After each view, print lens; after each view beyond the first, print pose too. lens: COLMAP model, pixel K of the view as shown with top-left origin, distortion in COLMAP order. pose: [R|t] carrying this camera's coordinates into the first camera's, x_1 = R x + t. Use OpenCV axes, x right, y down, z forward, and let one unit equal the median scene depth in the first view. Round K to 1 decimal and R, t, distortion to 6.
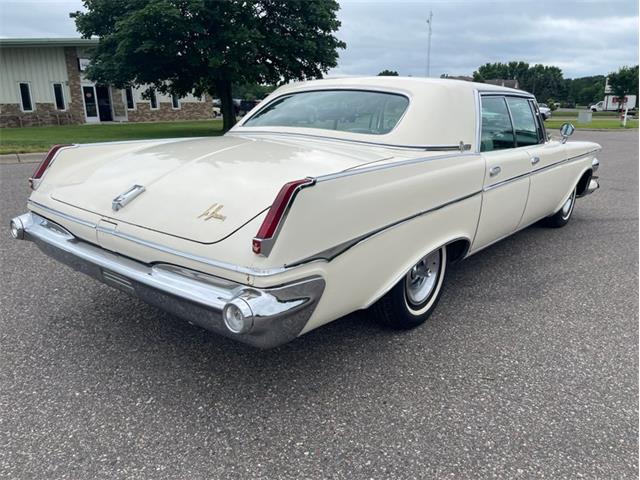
lens RADIAL K [[481.3, 0, 328.7], [0, 481.3, 243.9], [0, 0, 1]] dist [0.062191, -0.081763]
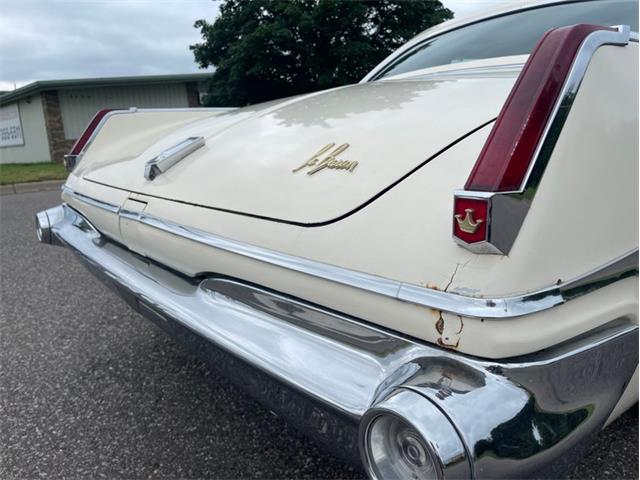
lens RADIAL K [[493.4, 0, 323.5], [0, 493.4, 239.9], [0, 0, 1]] dist [0.019928, -0.011938]
pose [[0.974507, -0.002693, -0.224341, -0.102788], [-0.011395, 0.998043, -0.061481, 0.023221], [0.224068, 0.062470, 0.972569, 0.411589]]
